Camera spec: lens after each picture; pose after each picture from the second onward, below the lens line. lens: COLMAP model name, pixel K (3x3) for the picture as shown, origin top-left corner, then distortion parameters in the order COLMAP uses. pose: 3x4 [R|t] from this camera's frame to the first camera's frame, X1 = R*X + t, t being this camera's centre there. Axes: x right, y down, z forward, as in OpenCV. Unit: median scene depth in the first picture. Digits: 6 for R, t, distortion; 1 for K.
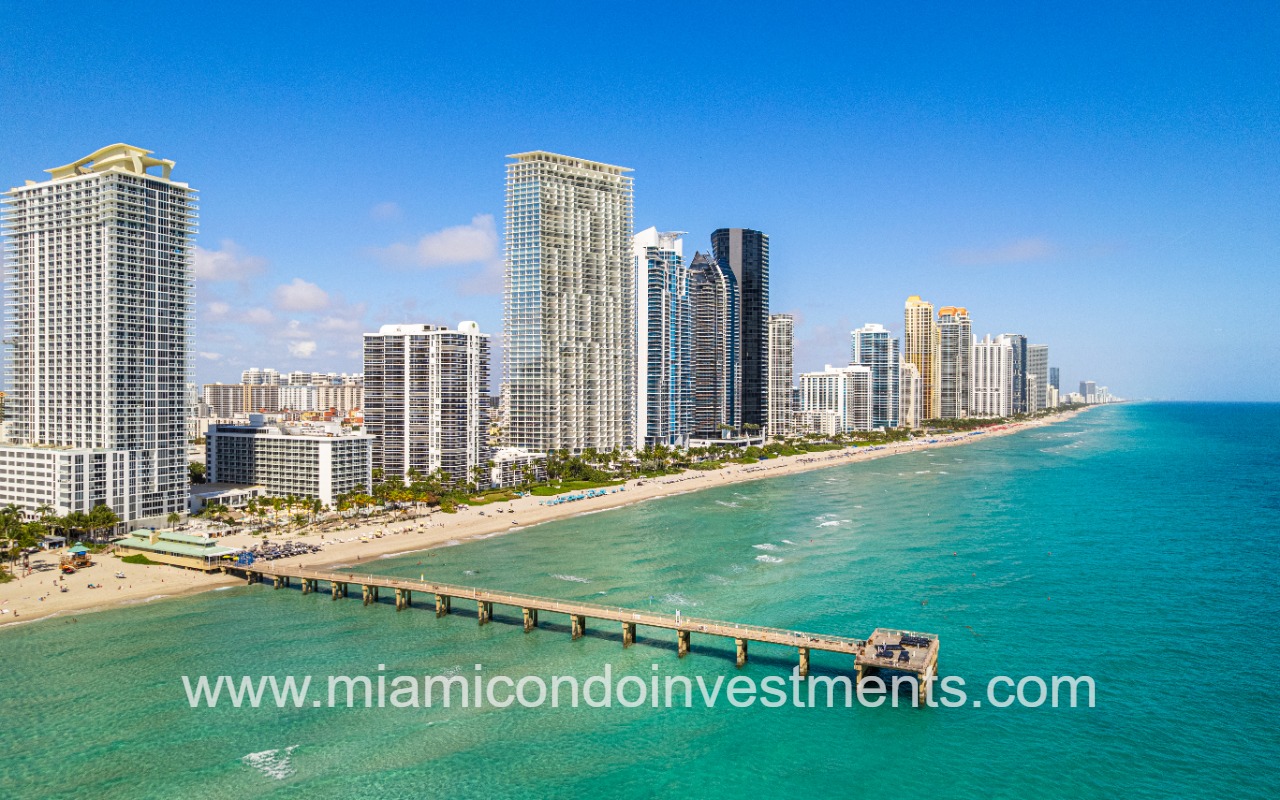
lens RADIAL K [[799.6, 0, 640.0], [0, 799.6, 400.0], [0, 0, 1]] dist [-0.007397, -0.000891]
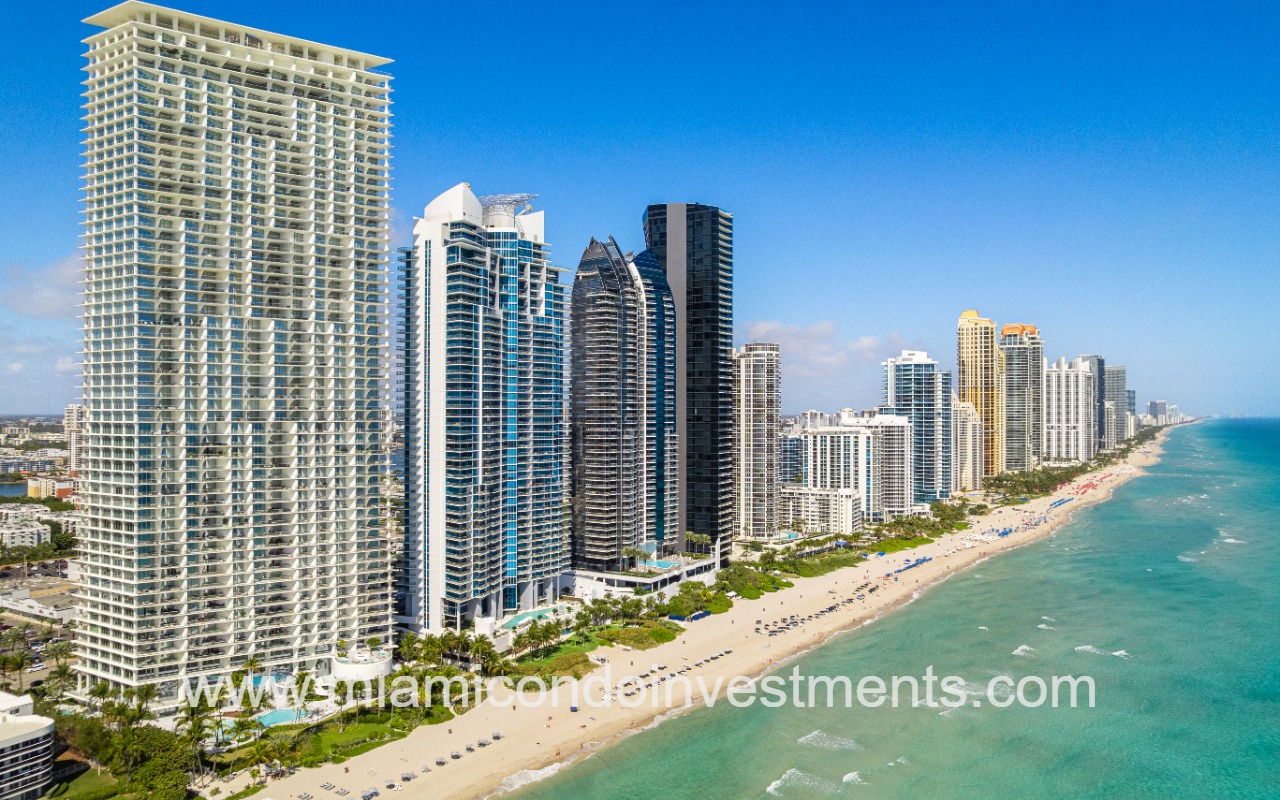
lens RADIAL K [[824.4, 0, 640.0], [0, 824.4, 400.0], [0, 0, 1]] dist [-0.029490, 0.002364]
pose [[0.998926, -0.002443, -0.046278, 0.122121], [0.001461, 0.999773, -0.021239, -0.053340], [0.046320, 0.021149, 0.998703, 0.384942]]
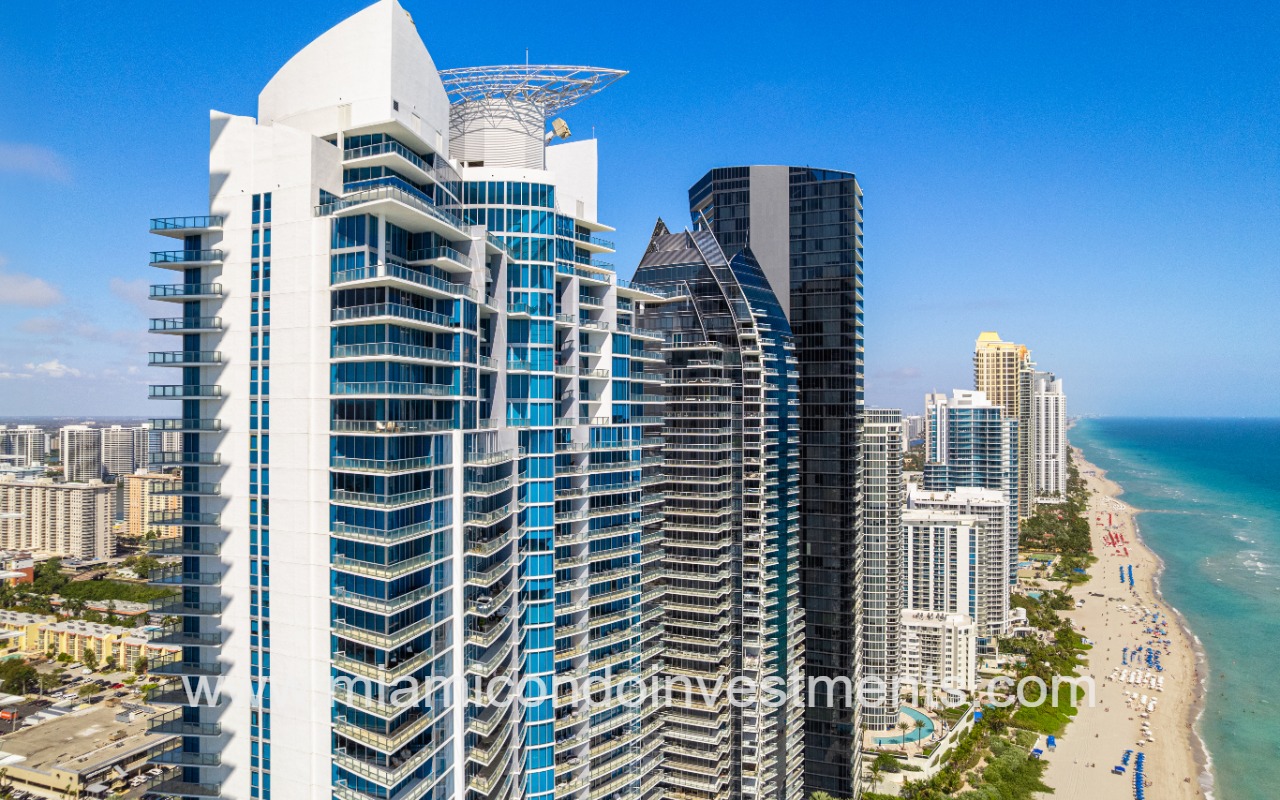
lens RADIAL K [[824.4, 0, 640.0], [0, 824.4, 400.0], [0, 0, 1]] dist [-0.029490, 0.002364]
pose [[0.996987, -0.002458, 0.077531, 0.040316], [0.004296, 0.999714, -0.023540, -0.110972], [-0.077451, 0.023802, 0.996712, 0.674321]]
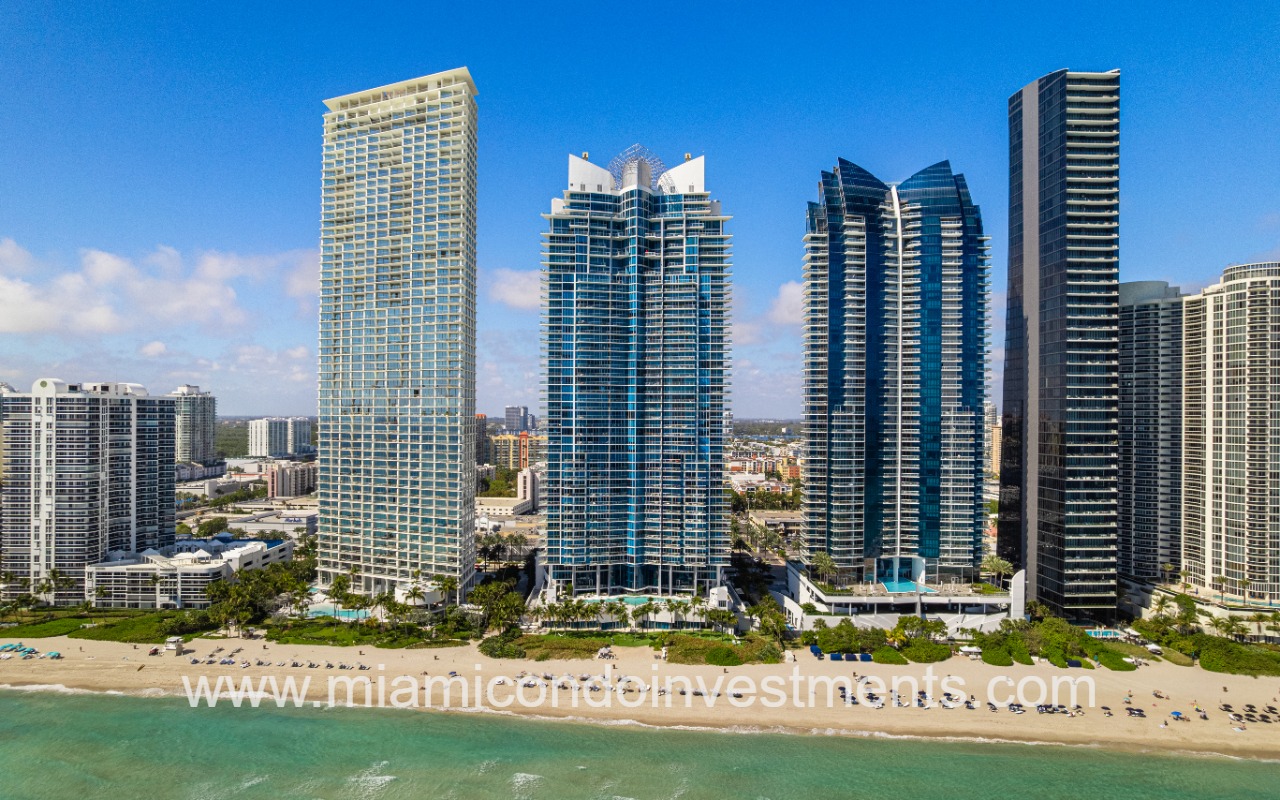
lens RADIAL K [[824.4, 0, 640.0], [0, 824.4, 400.0], [0, 0, 1]] dist [-0.029490, 0.002364]
pose [[0.481326, -0.013486, -0.876438, 0.397662], [-0.011172, 0.999706, -0.021518, -0.037758], [0.876471, 0.020149, 0.481033, 0.624616]]
